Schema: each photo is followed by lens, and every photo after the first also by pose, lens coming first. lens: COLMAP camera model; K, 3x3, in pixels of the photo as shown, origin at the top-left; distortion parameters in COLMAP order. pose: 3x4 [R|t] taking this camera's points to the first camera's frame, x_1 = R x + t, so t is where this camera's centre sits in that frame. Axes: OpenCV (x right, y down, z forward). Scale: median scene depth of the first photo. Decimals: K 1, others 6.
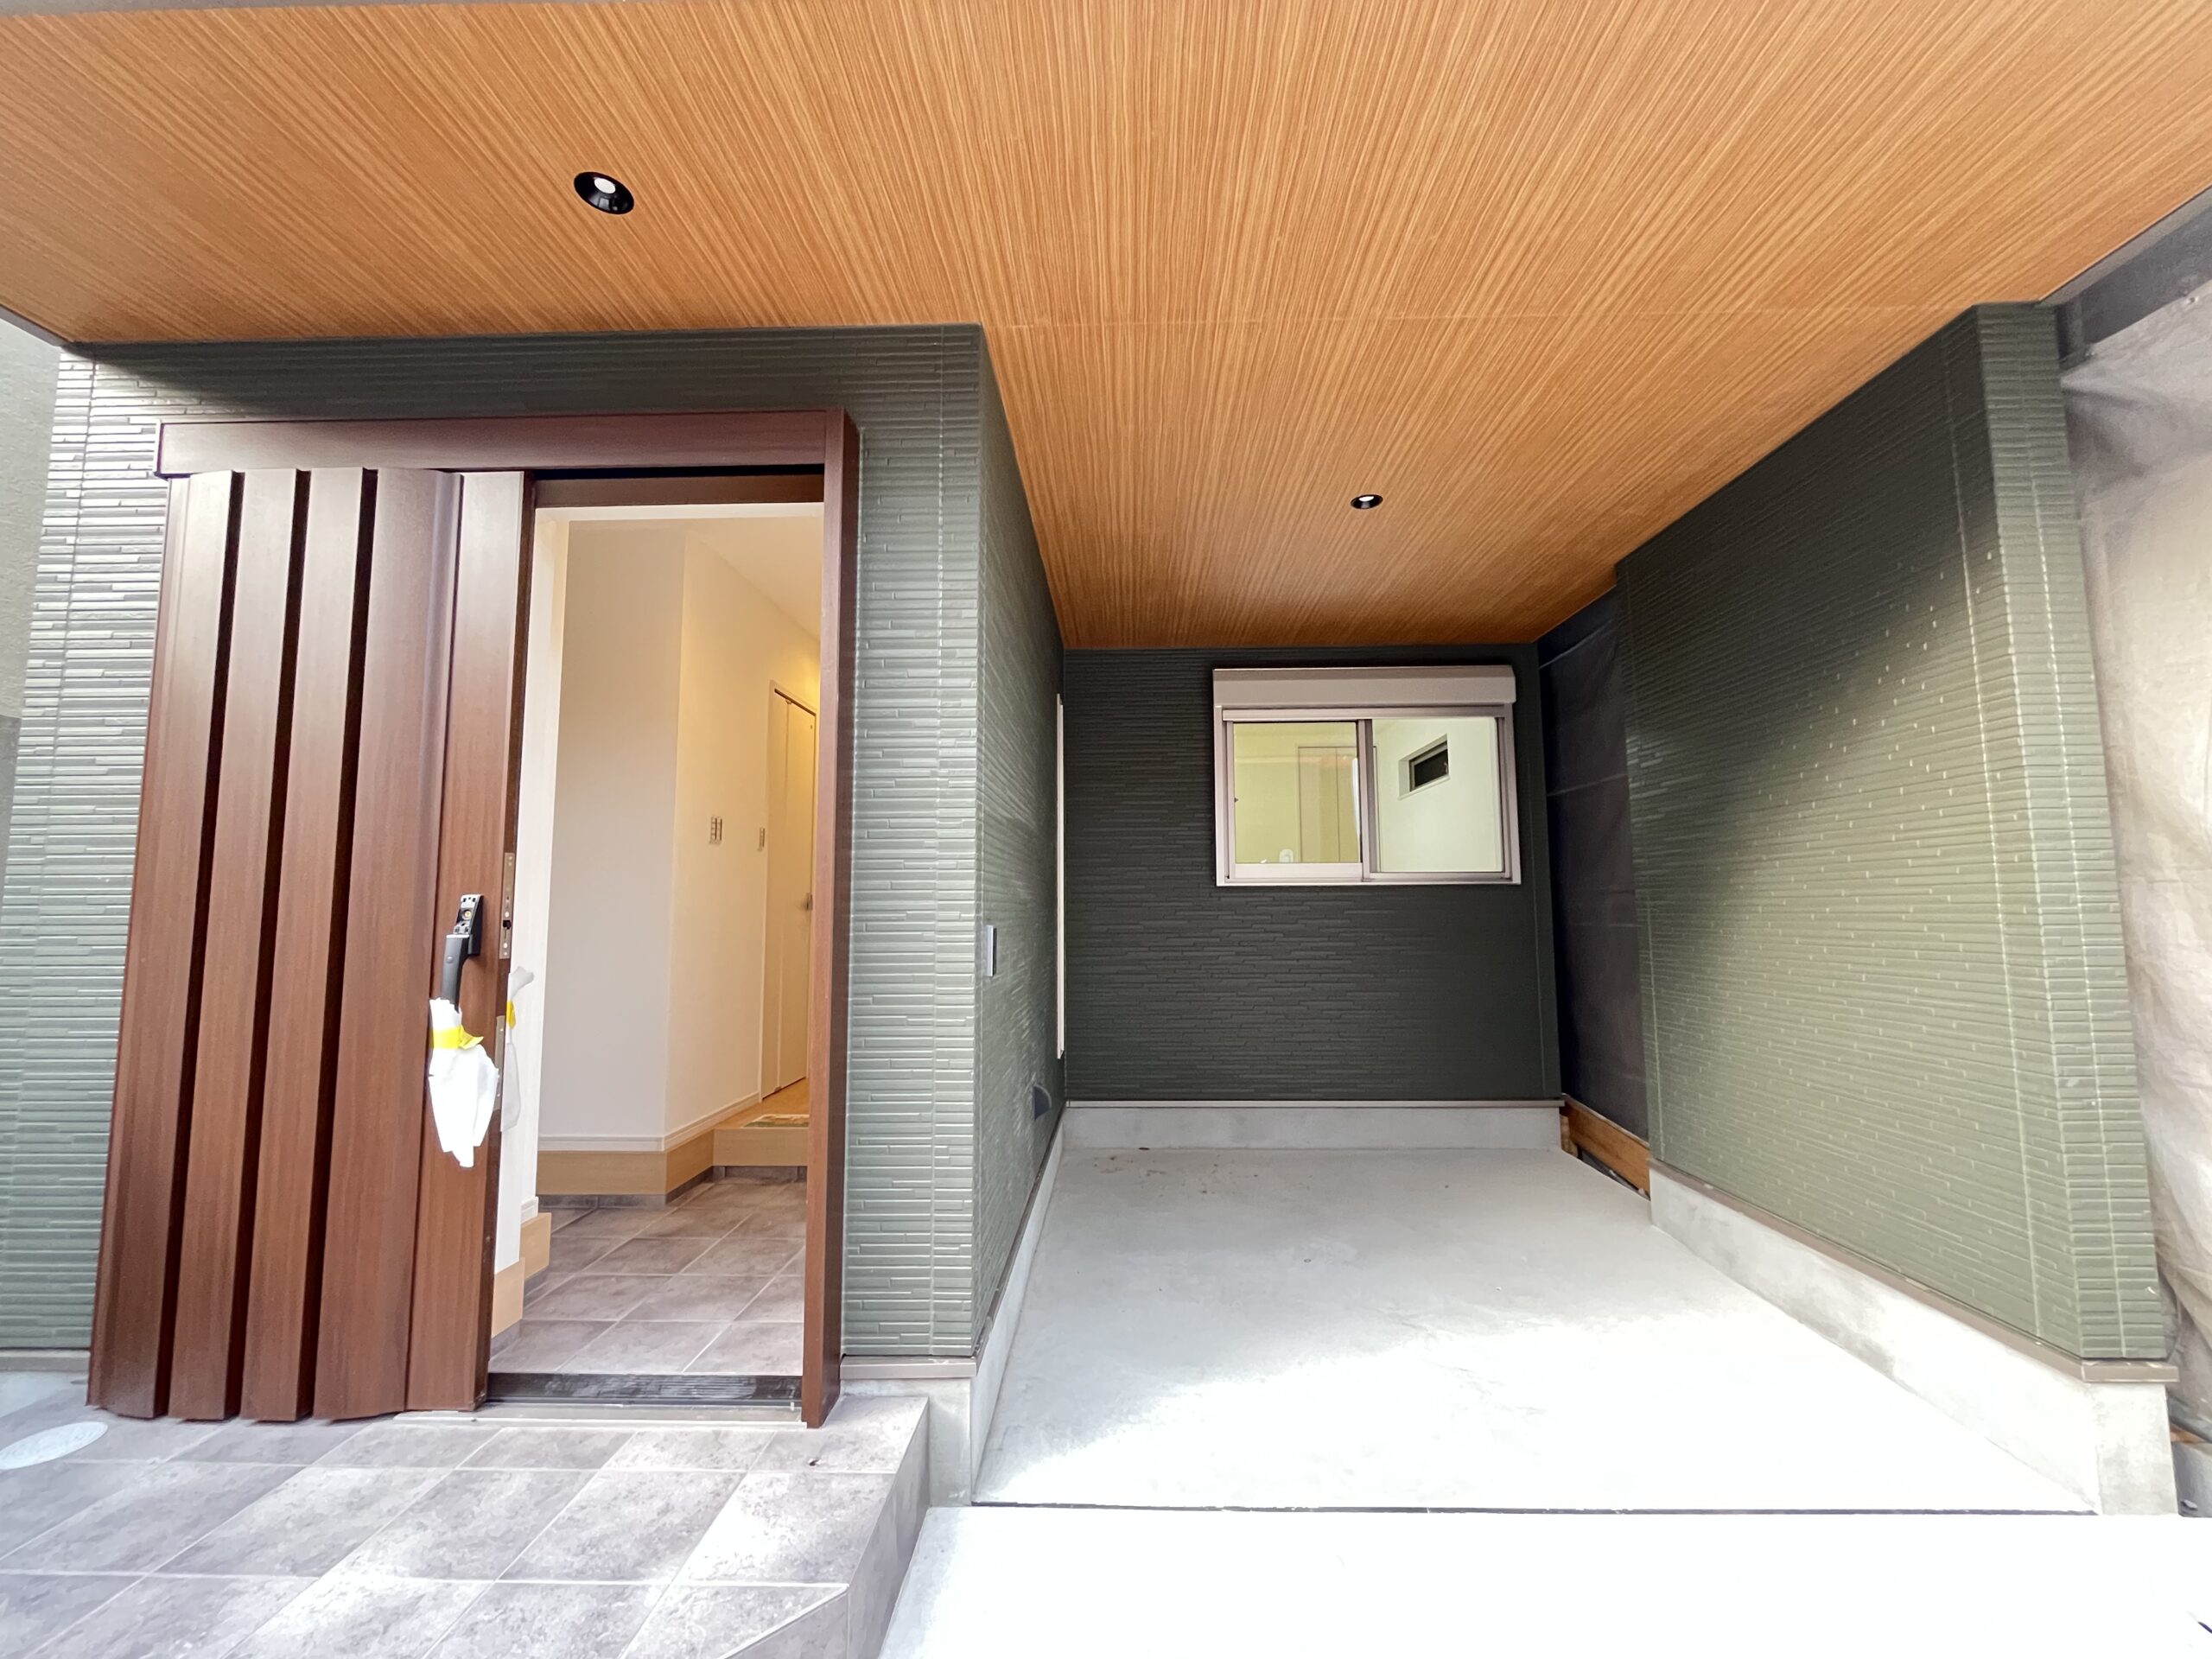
lens RADIAL K [[897.6, 0, 1106.0], [0, 897.6, 829.5], [0, 0, 1]] dist [-0.002333, 0.000827]
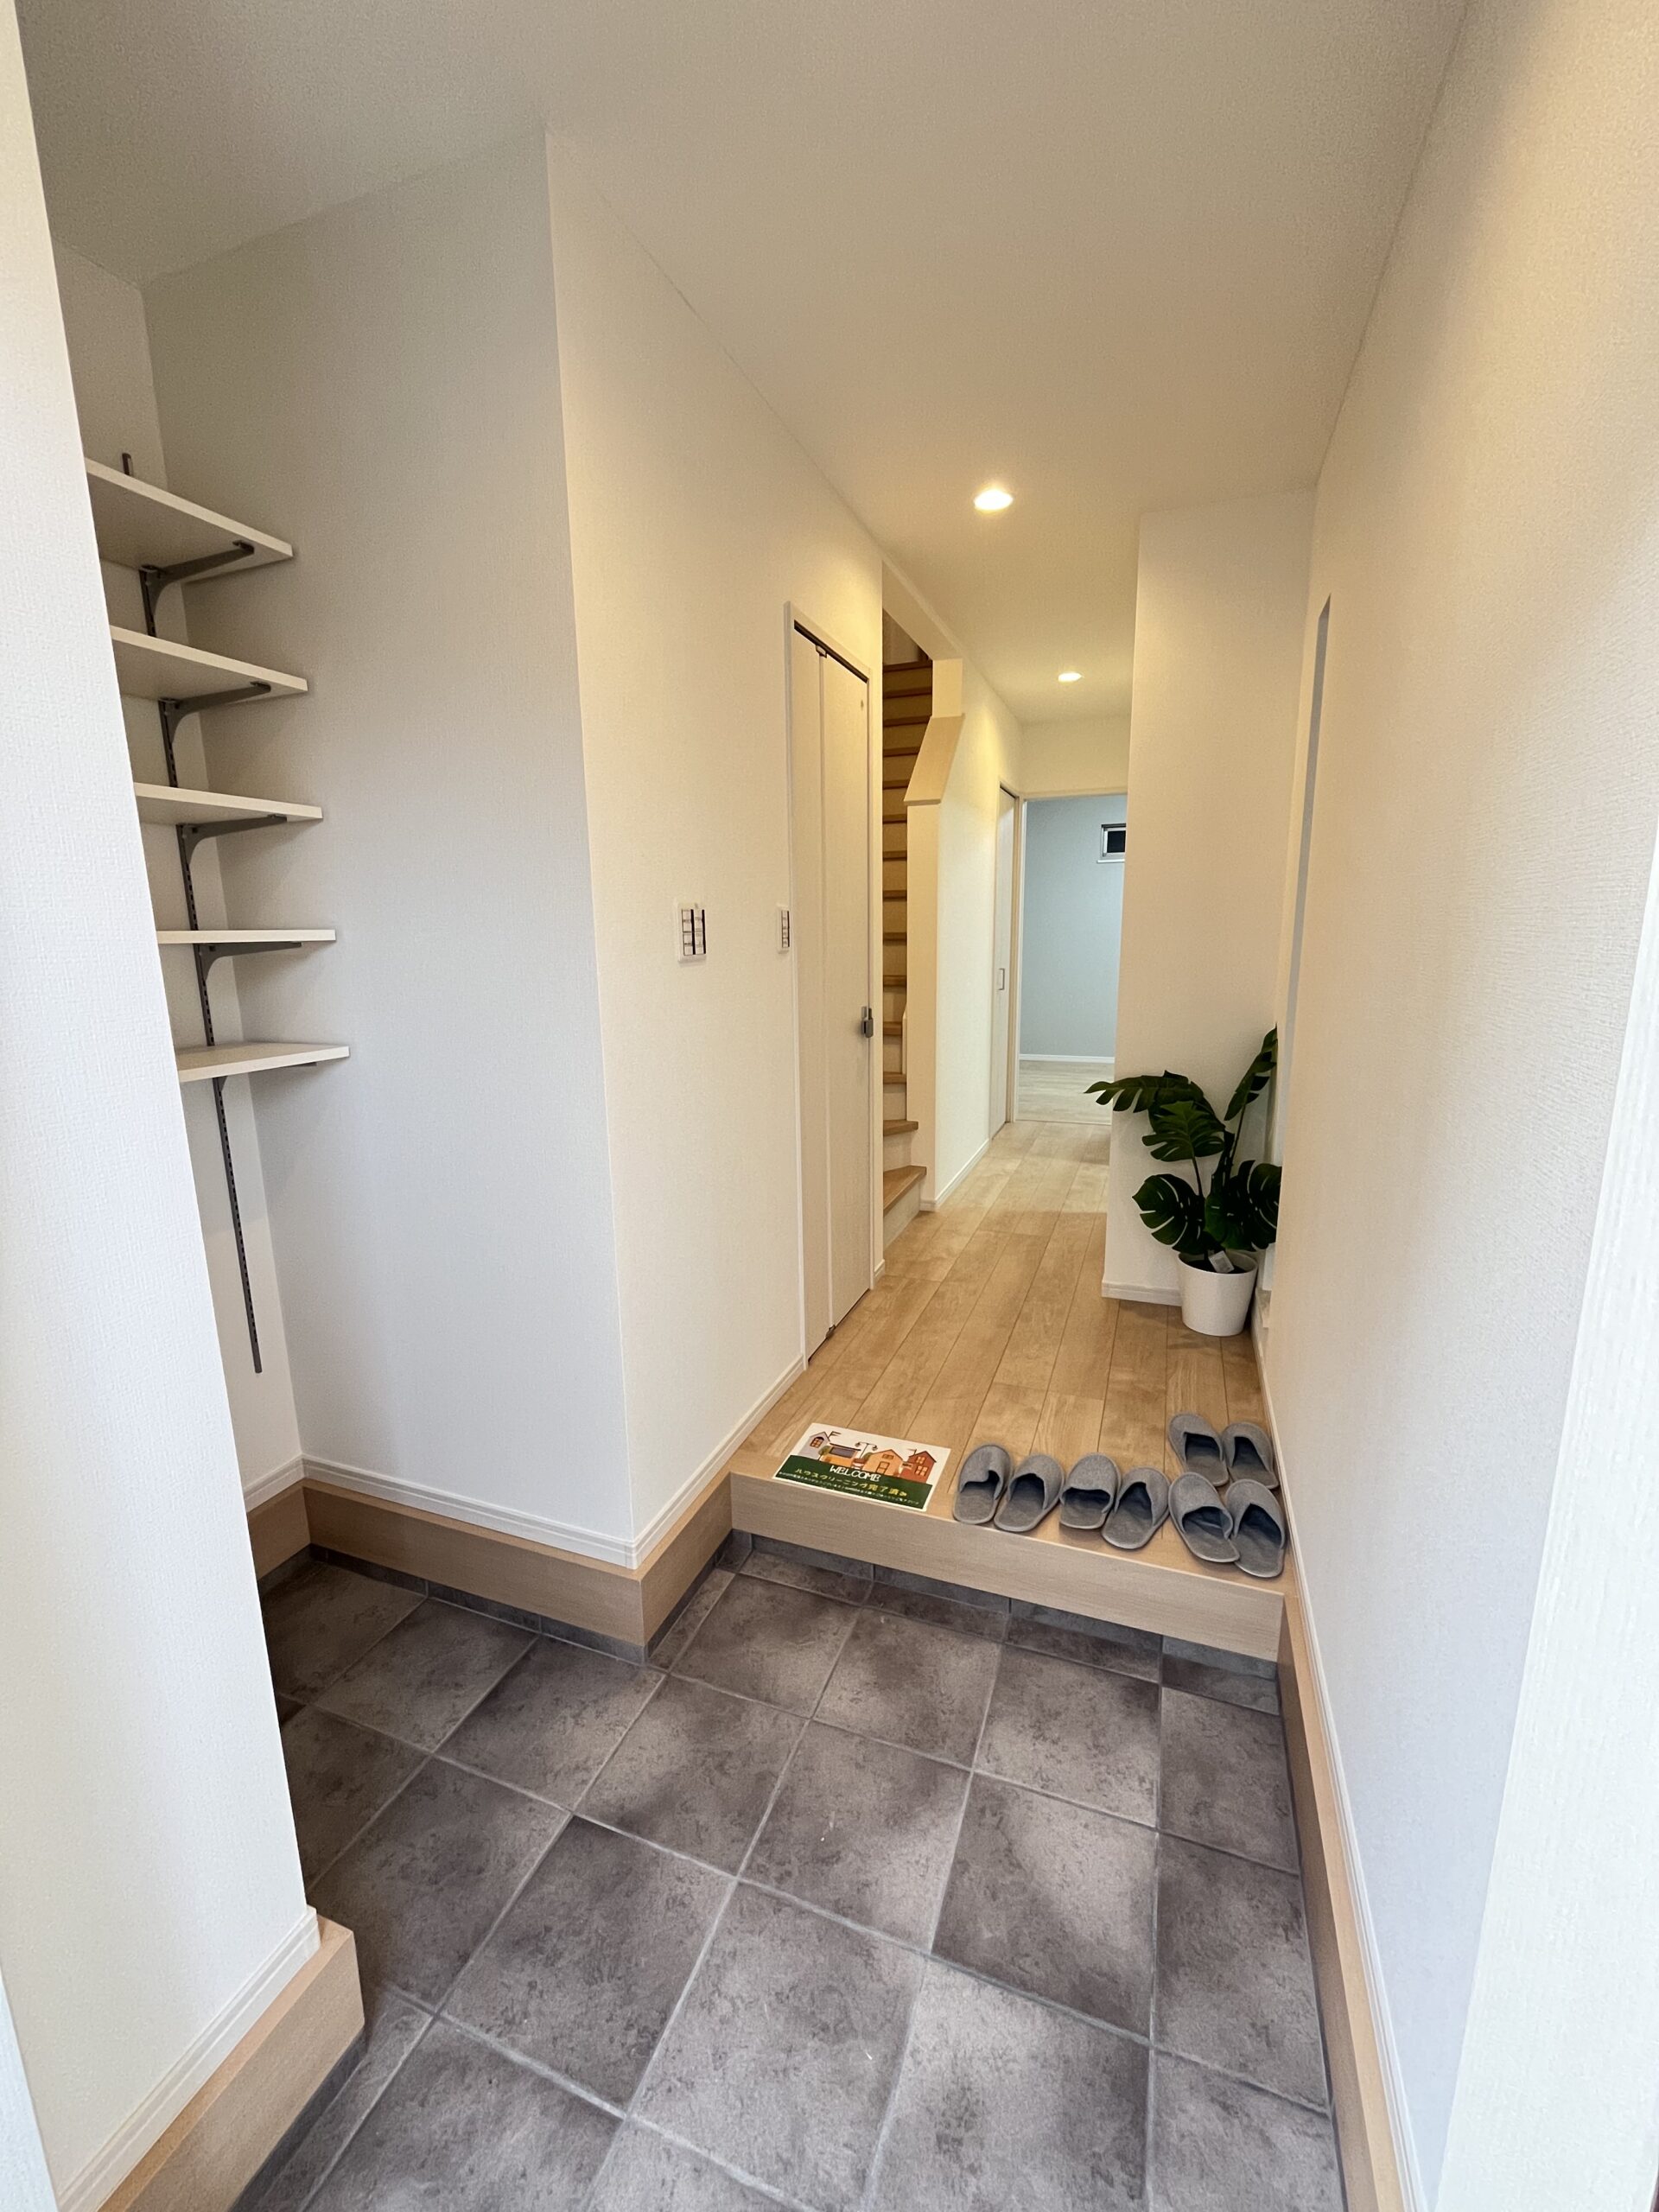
lens RADIAL K [[891.9, 0, 829.5], [0, 891.9, 1106.0], [0, 0, 1]] dist [-0.002581, 0.000156]
pose [[0.944173, 0.057054, -0.324471, -0.349338], [0.038274, 0.959225, 0.280039, -0.073296], [0.327218, -0.276824, 0.903491, 0.968502]]
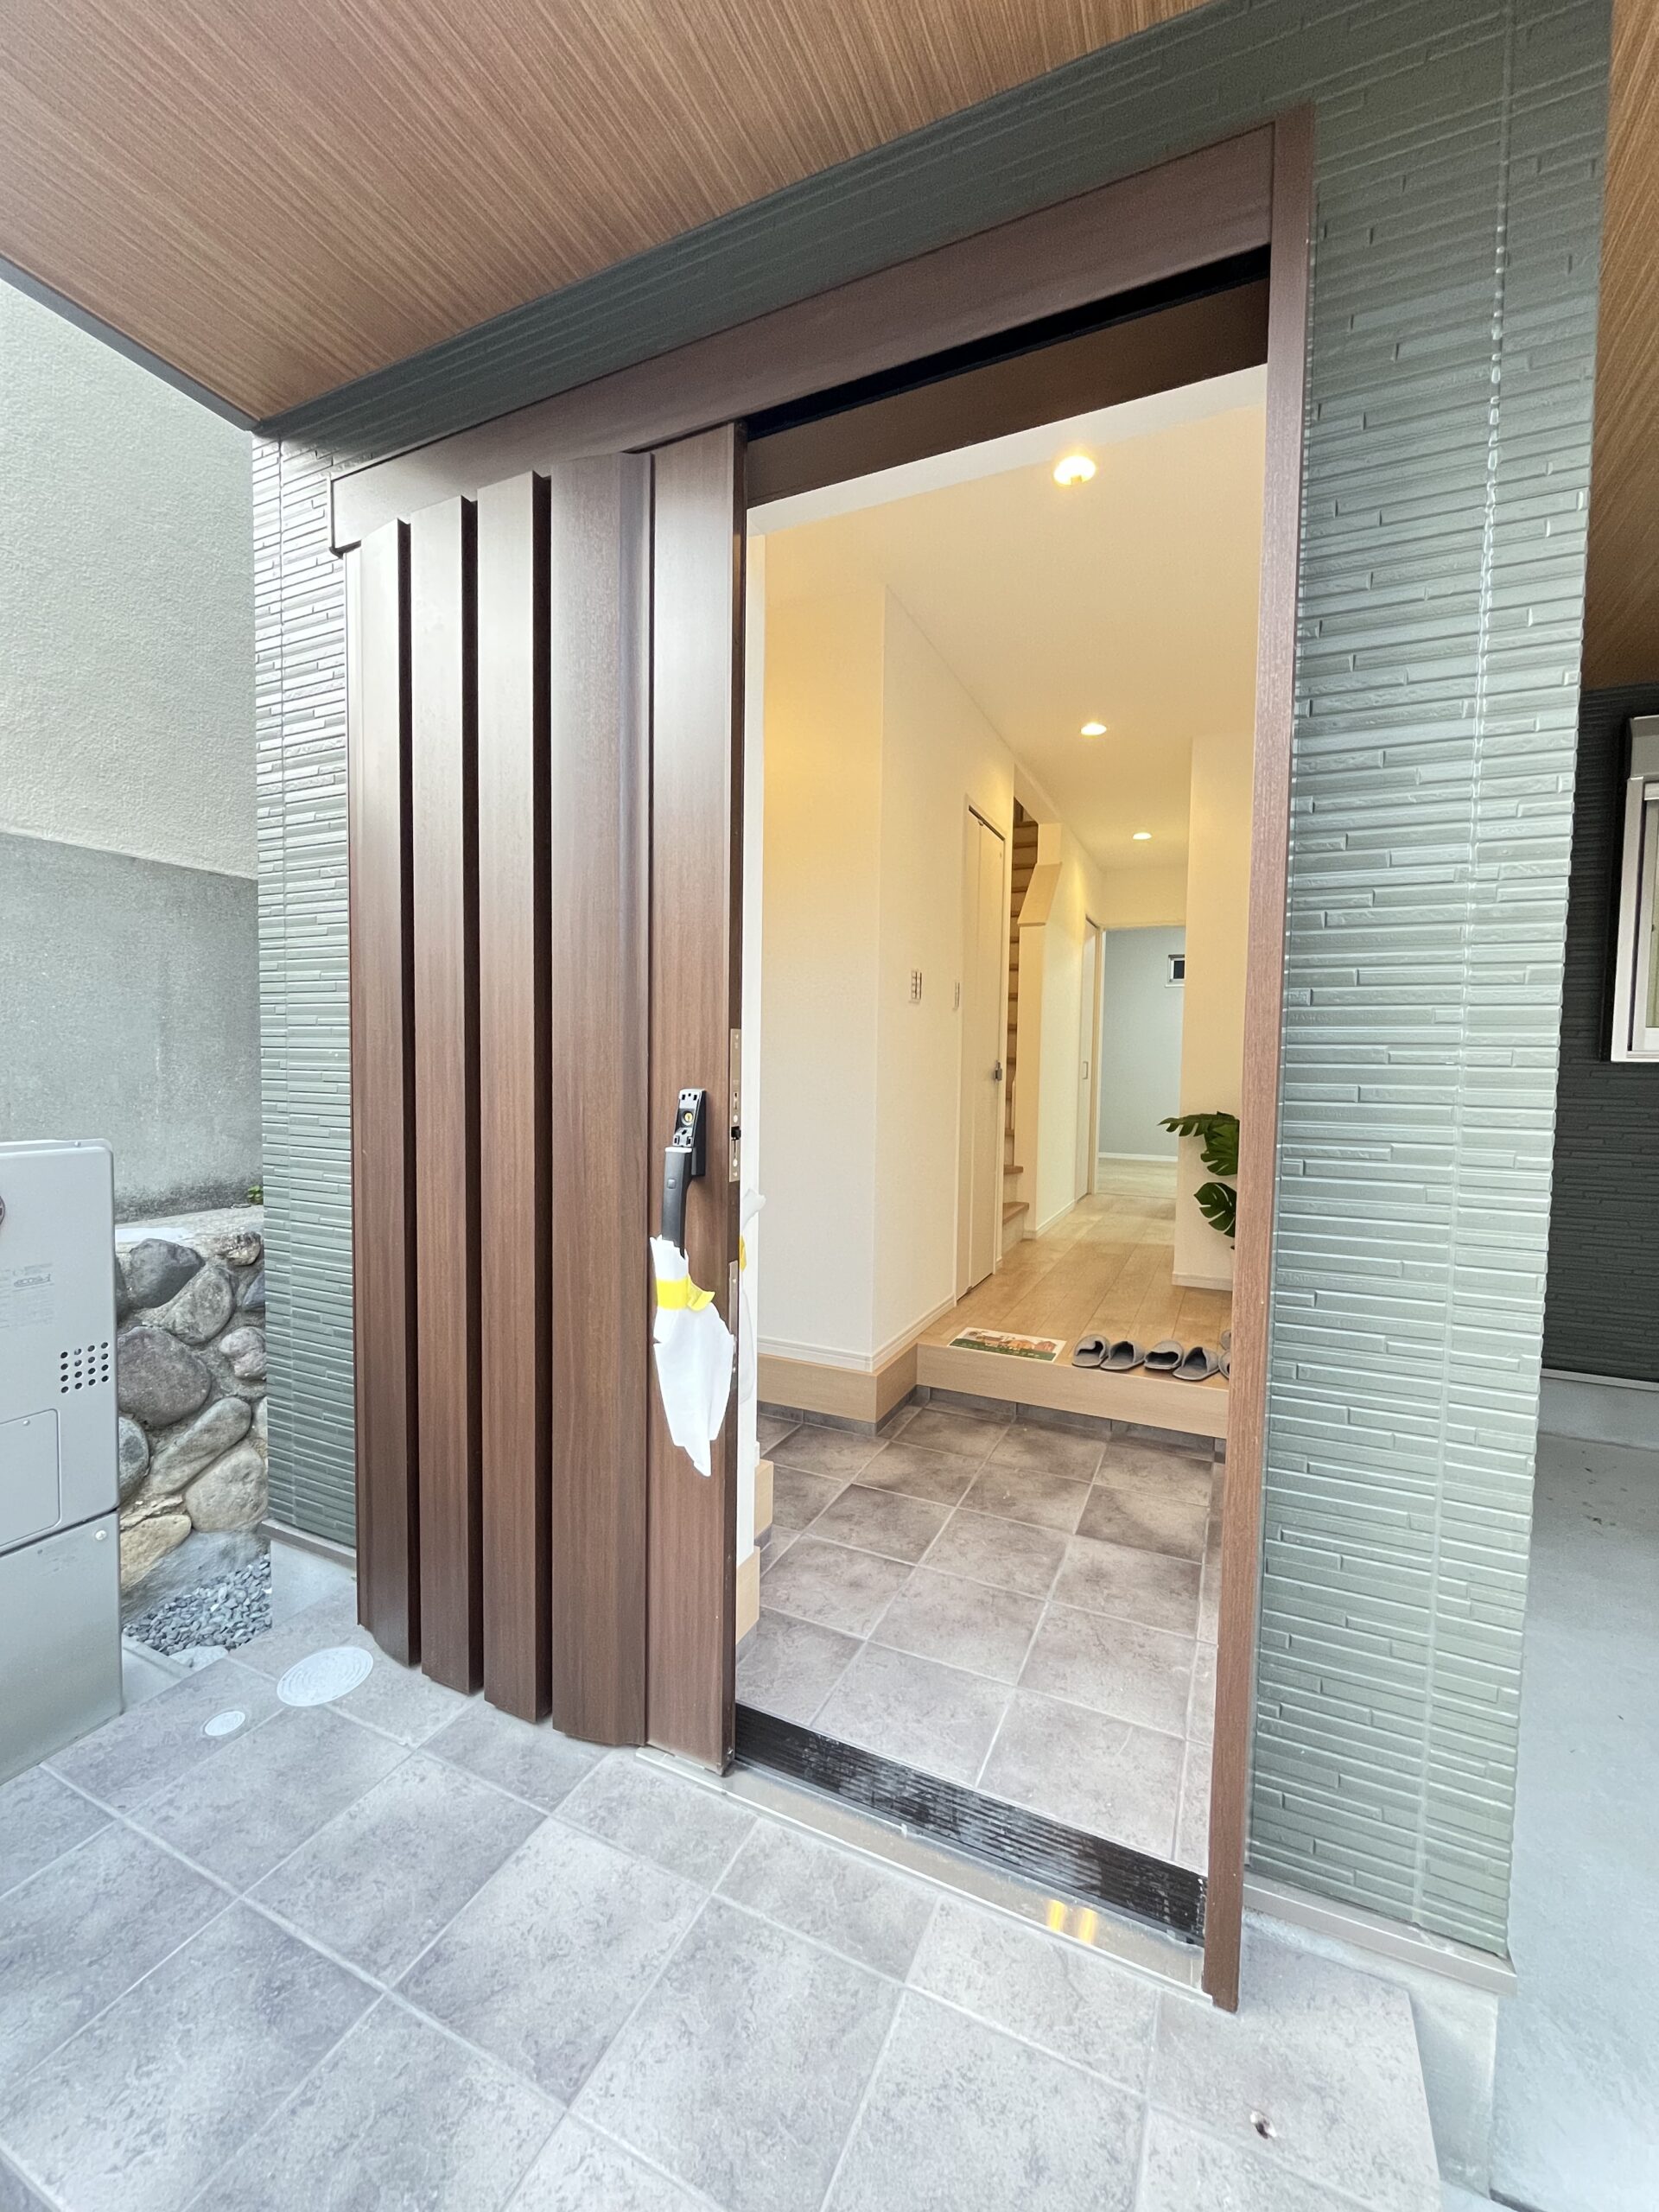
lens RADIAL K [[891.9, 0, 829.5], [0, 891.9, 1106.0], [0, 0, 1]] dist [-0.002581, 0.000156]
pose [[0.917021, 0.041602, -0.396662, -0.317167], [0.014609, 0.990374, 0.137644, -0.007984], [0.398570, -0.132017, 0.907586, 0.391562]]
